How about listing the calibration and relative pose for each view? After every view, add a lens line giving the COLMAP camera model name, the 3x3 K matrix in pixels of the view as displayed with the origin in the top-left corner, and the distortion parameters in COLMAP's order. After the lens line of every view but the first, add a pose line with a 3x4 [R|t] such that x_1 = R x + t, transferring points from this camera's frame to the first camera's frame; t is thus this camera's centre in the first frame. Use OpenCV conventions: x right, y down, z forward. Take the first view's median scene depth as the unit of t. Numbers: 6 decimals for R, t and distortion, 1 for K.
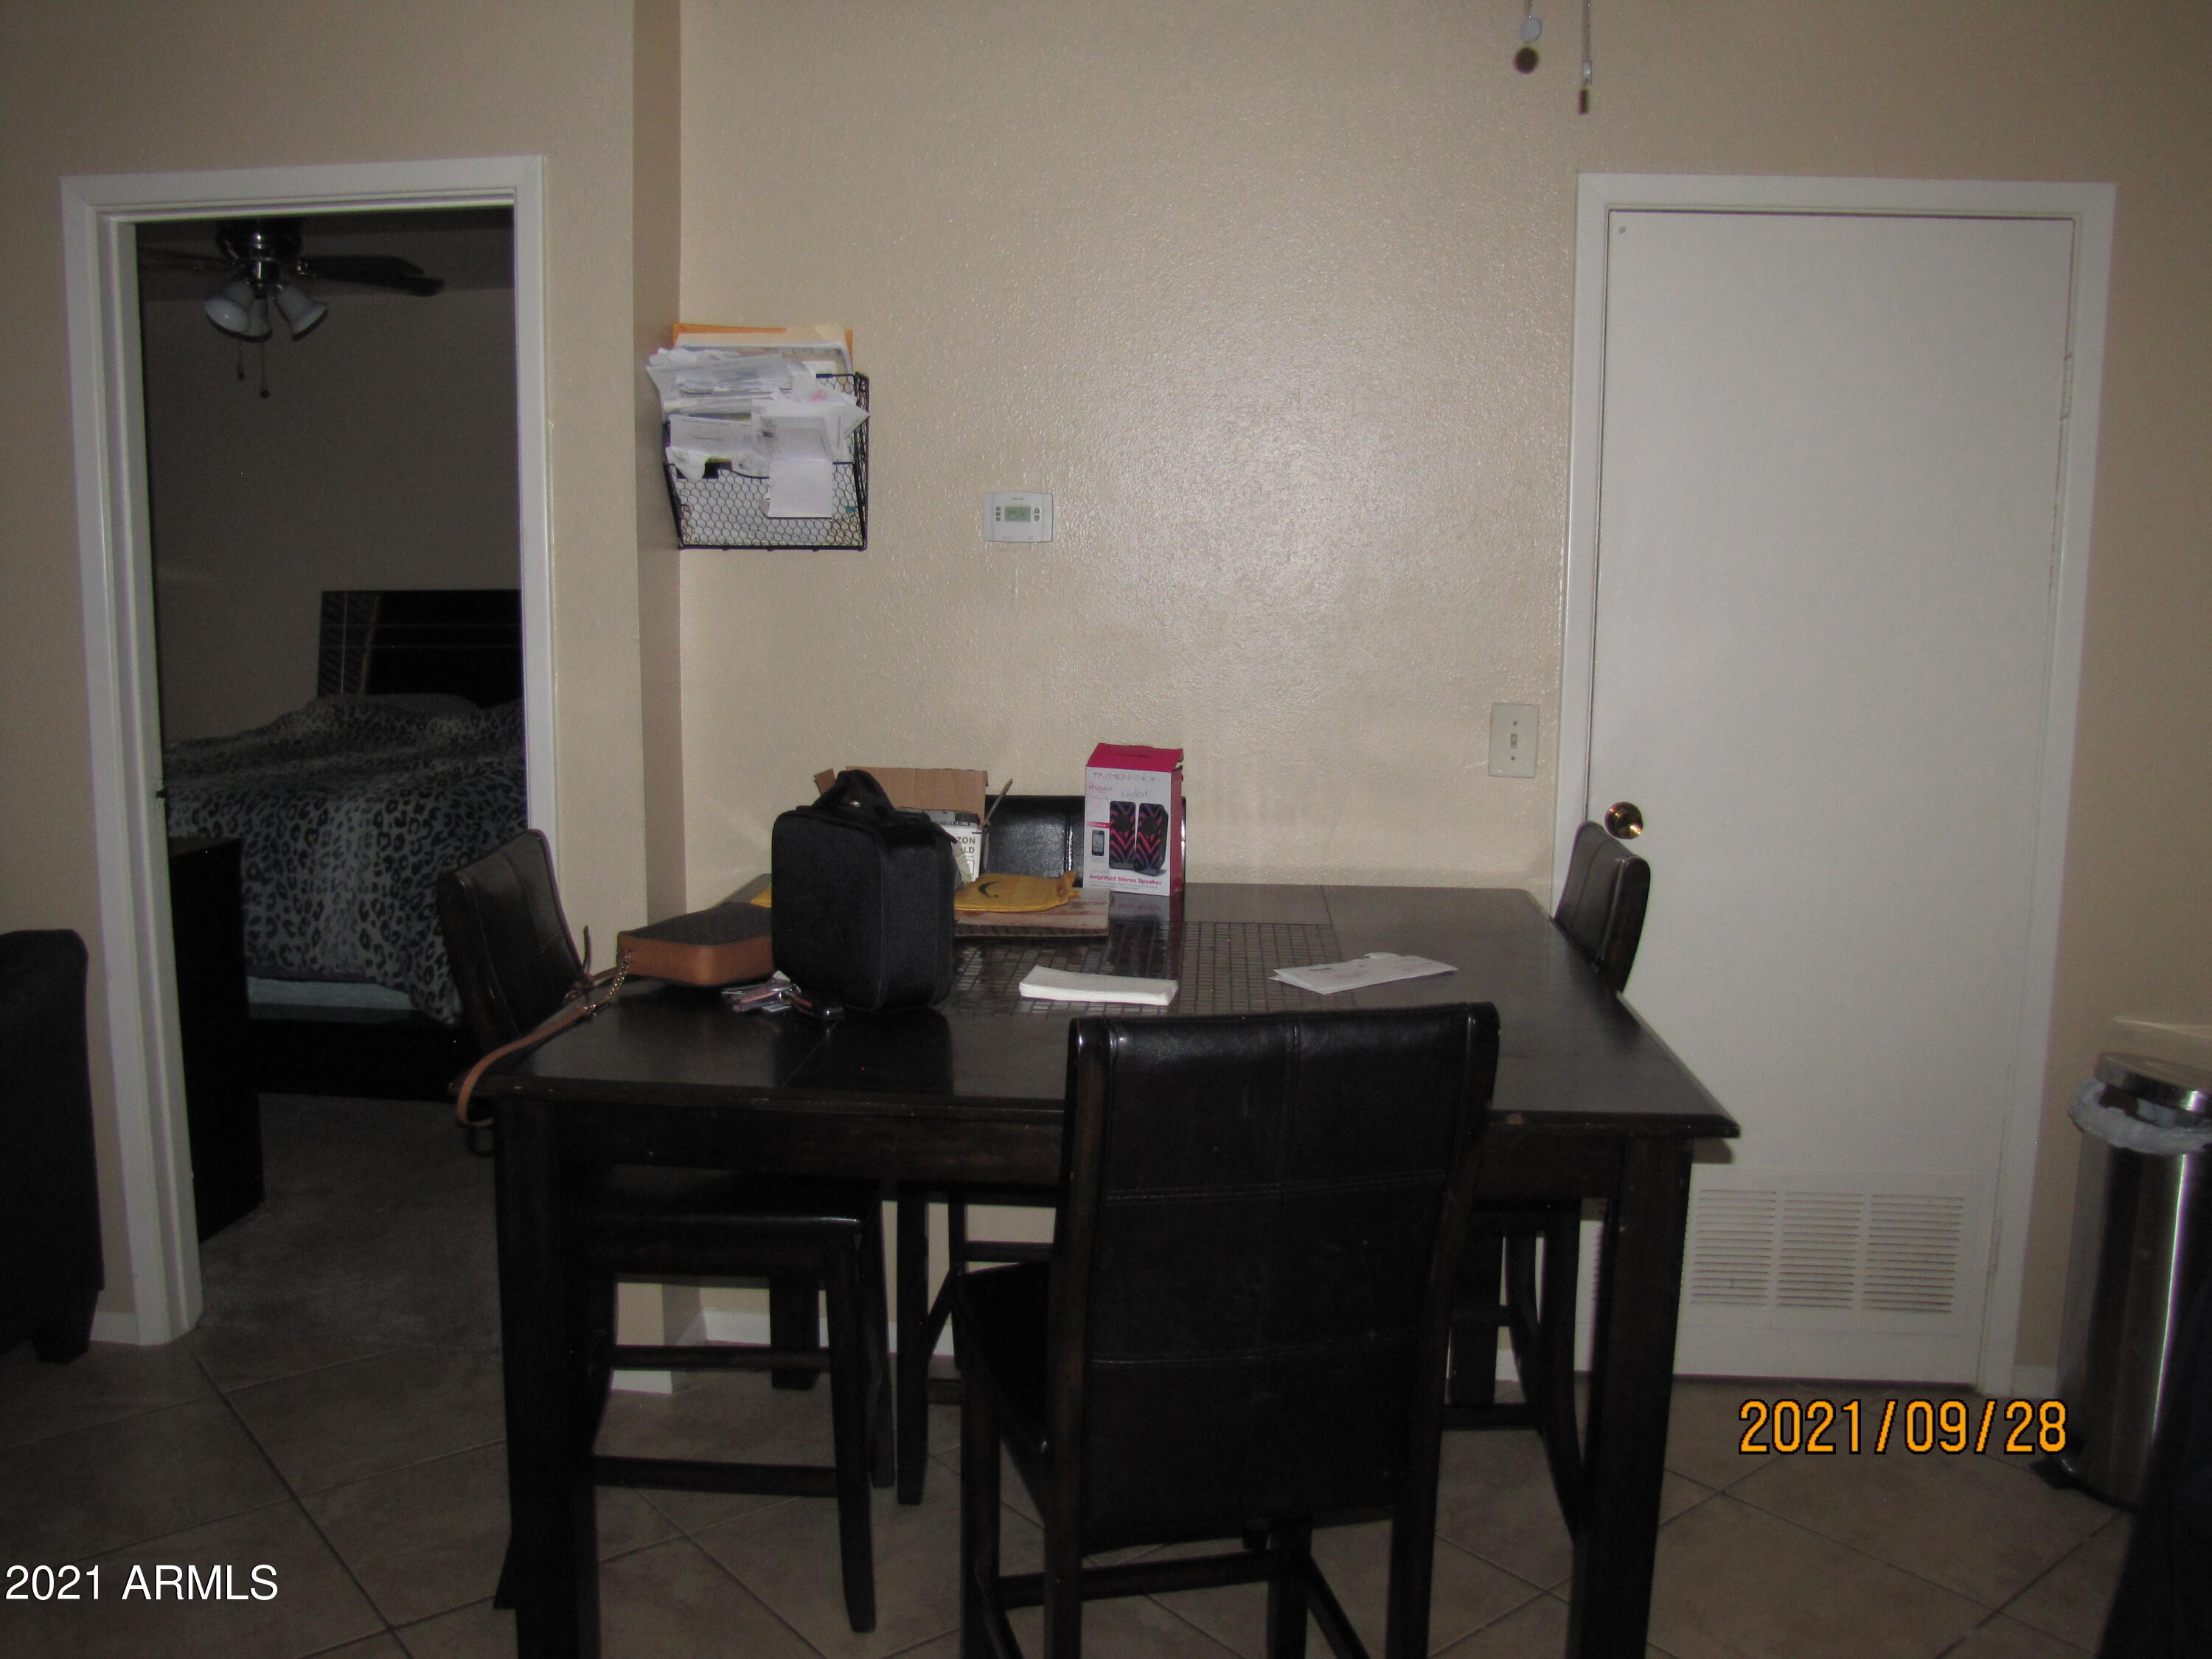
lens RADIAL K [[1861.9, 0, 1106.0], [0, 1861.9, 829.5], [0, 0, 1]] dist [-0.167165, 0.109242]
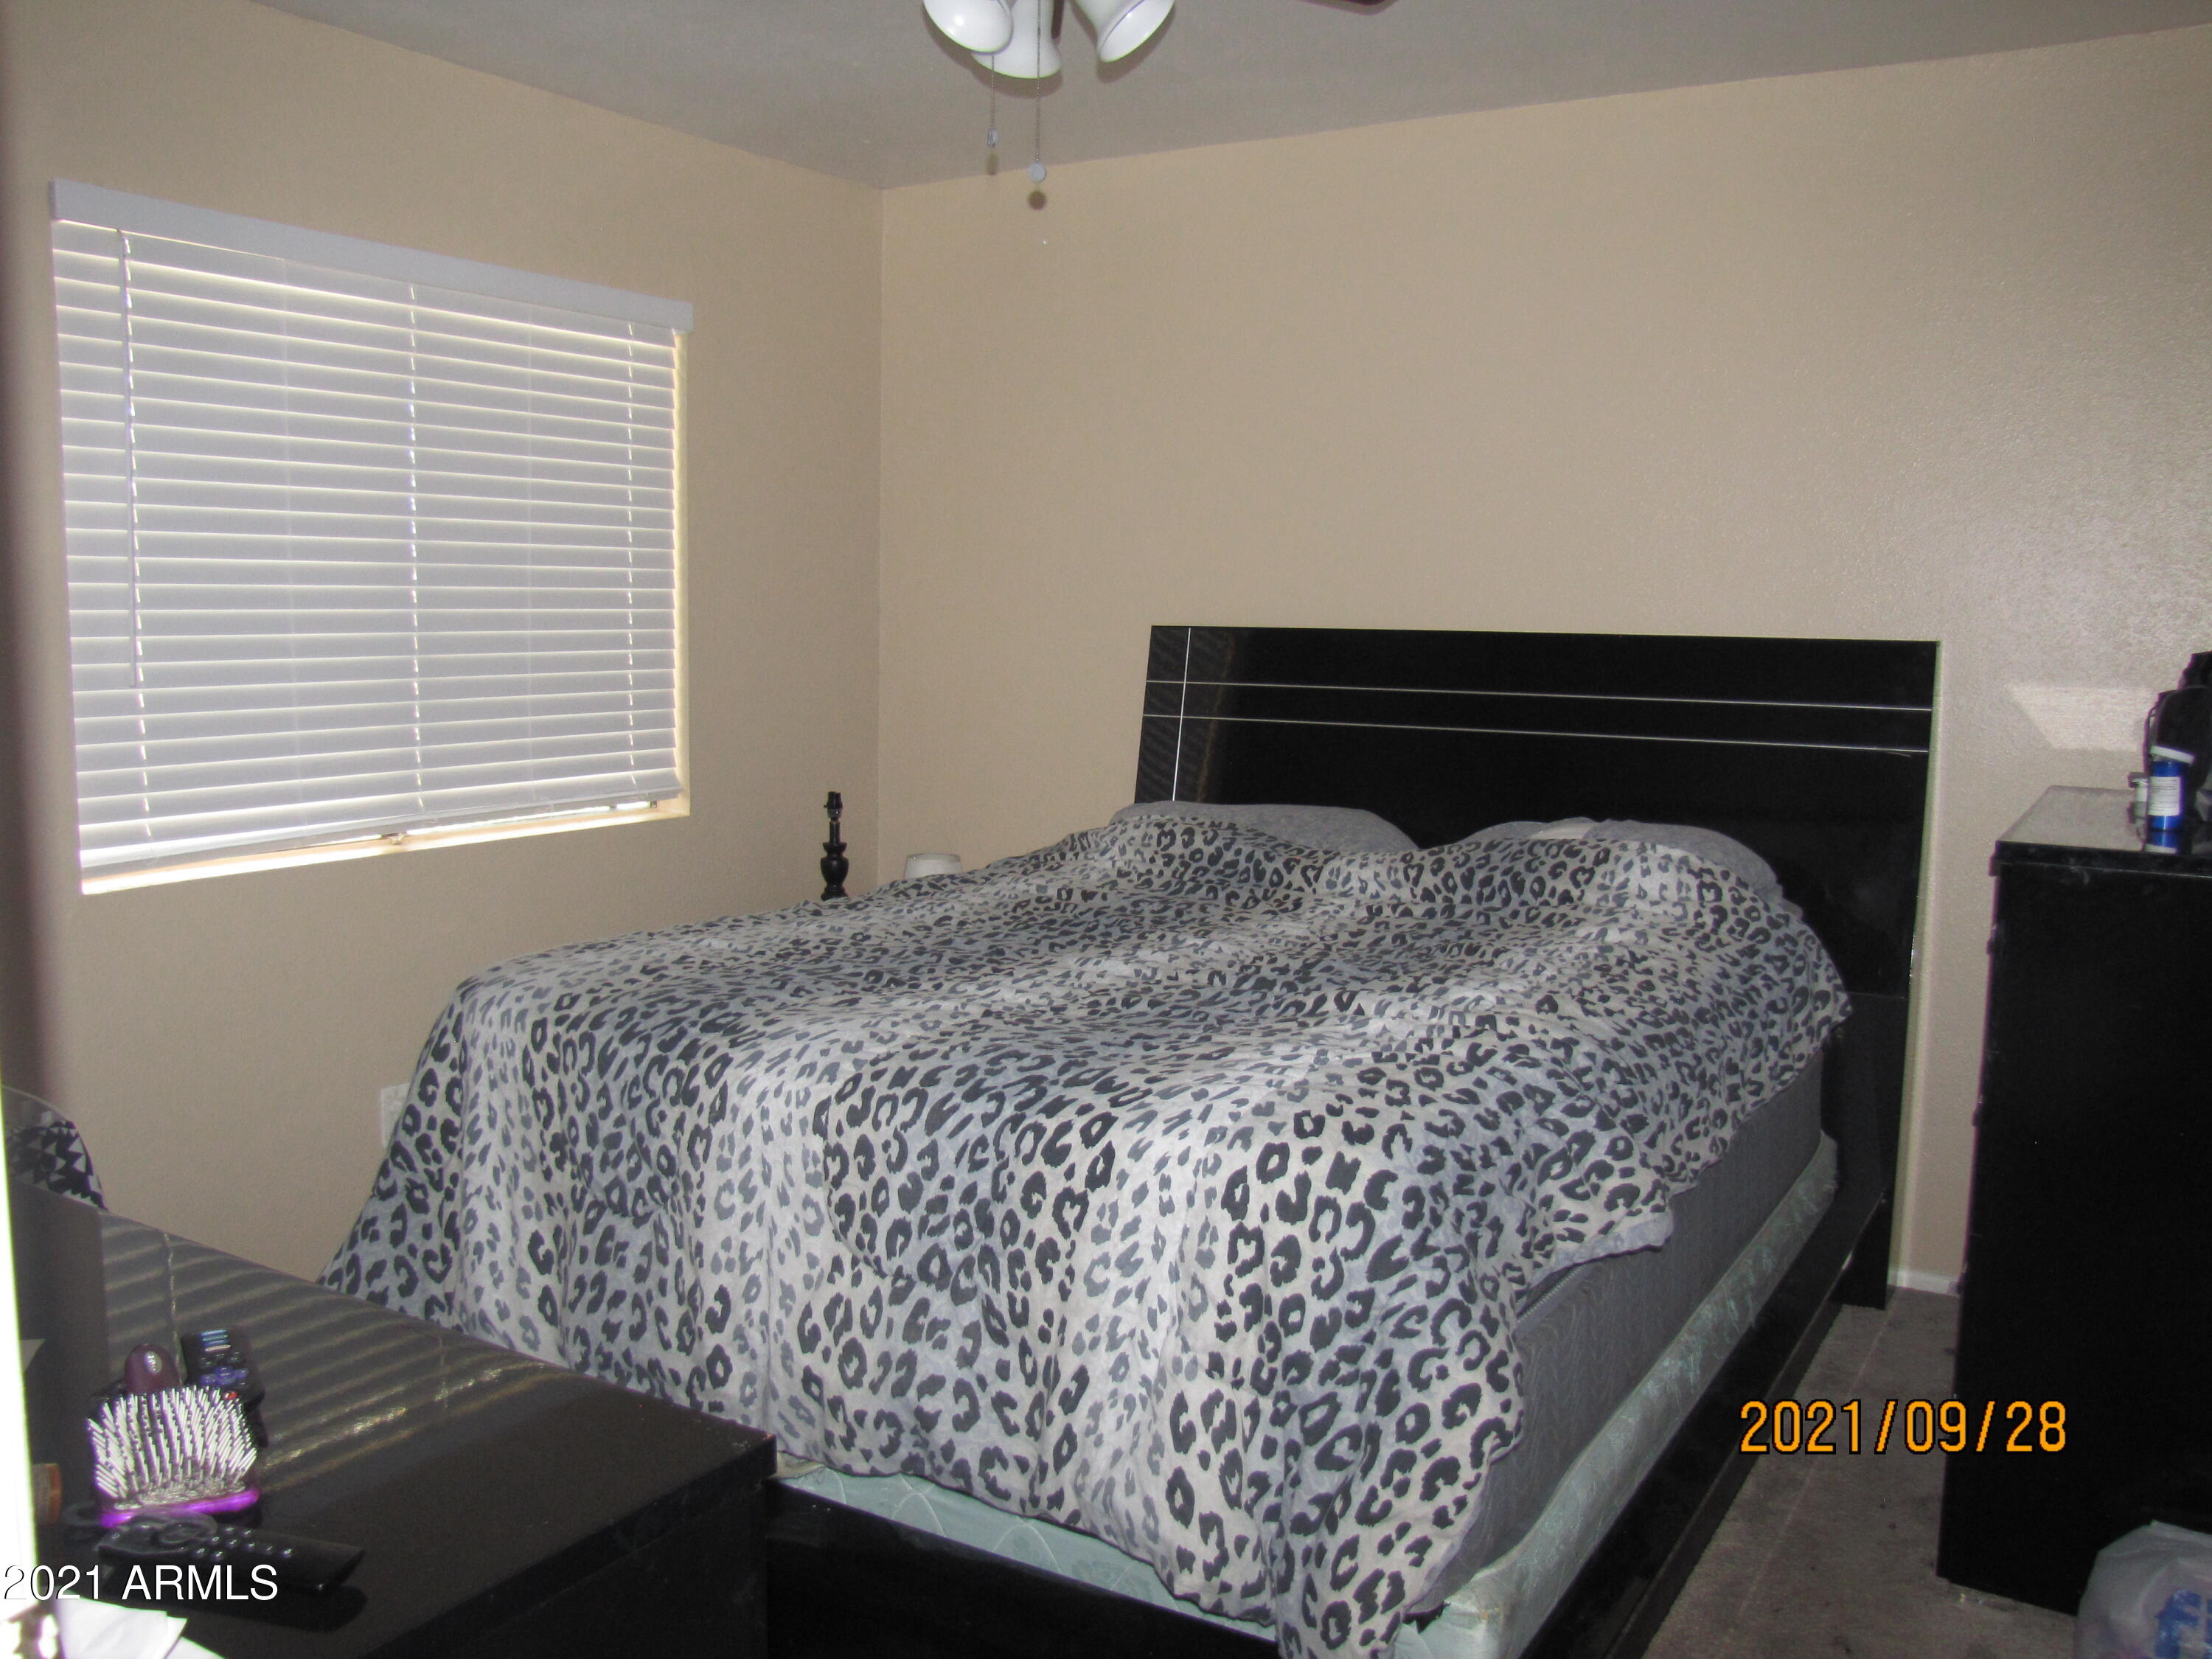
lens RADIAL K [[1861.9, 0, 1106.0], [0, 1861.9, 829.5], [0, 0, 1]] dist [-0.167165, 0.109242]
pose [[0.904895, 0.052624, -0.422368, -0.262362], [-0.067127, 0.997553, -0.019529, -0.072571], [0.420307, 0.046024, 0.906214, 0.625735]]
